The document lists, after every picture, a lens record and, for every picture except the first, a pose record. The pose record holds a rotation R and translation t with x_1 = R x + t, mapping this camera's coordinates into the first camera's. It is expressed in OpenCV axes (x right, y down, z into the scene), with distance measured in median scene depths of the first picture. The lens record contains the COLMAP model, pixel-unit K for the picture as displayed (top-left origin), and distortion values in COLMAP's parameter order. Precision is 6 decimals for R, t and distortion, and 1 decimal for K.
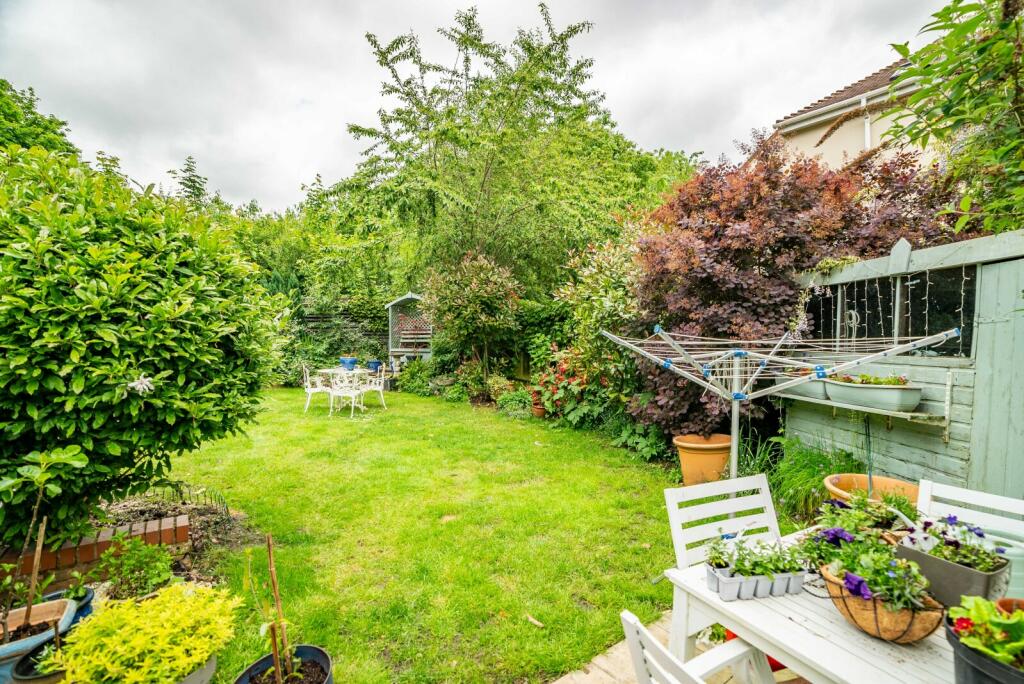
lens RADIAL K [[479.2, 0, 525.8], [0, 479.2, 345.0], [0, 0, 1]] dist [-0.065975, 0.029735]
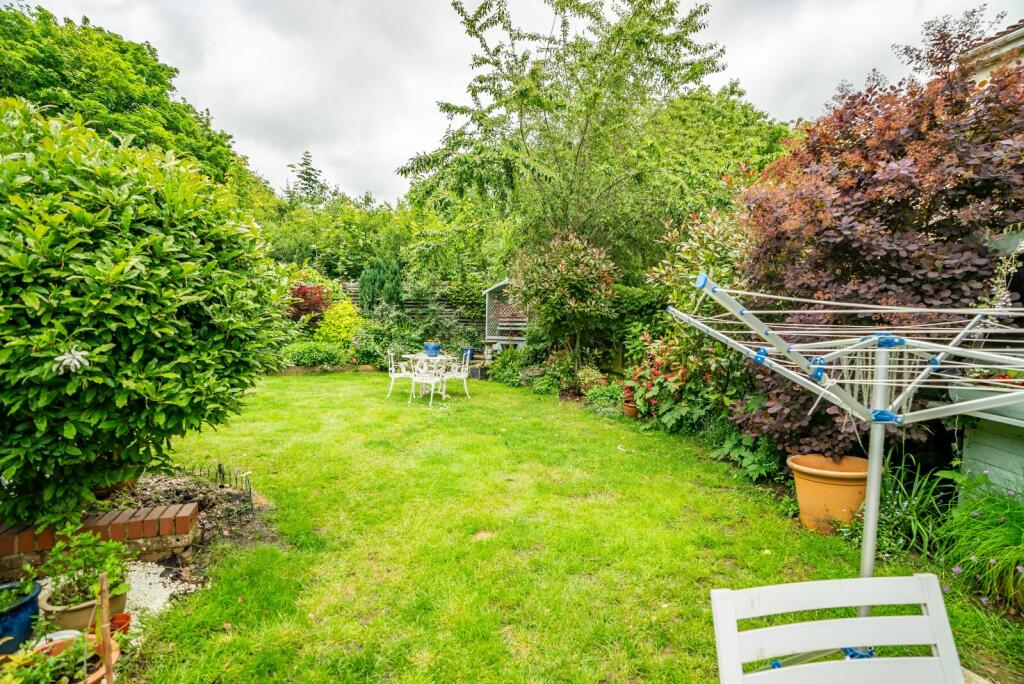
lens RADIAL K [[479.2, 0, 525.8], [0, 479.2, 345.0], [0, 0, 1]] dist [-0.065975, 0.029735]
pose [[0.970124, 0.028044, -0.240983, 0.061368], [-0.023886, 0.999511, 0.020158, 0.007932], [0.241431, -0.013800, 0.970320, 0.131912]]
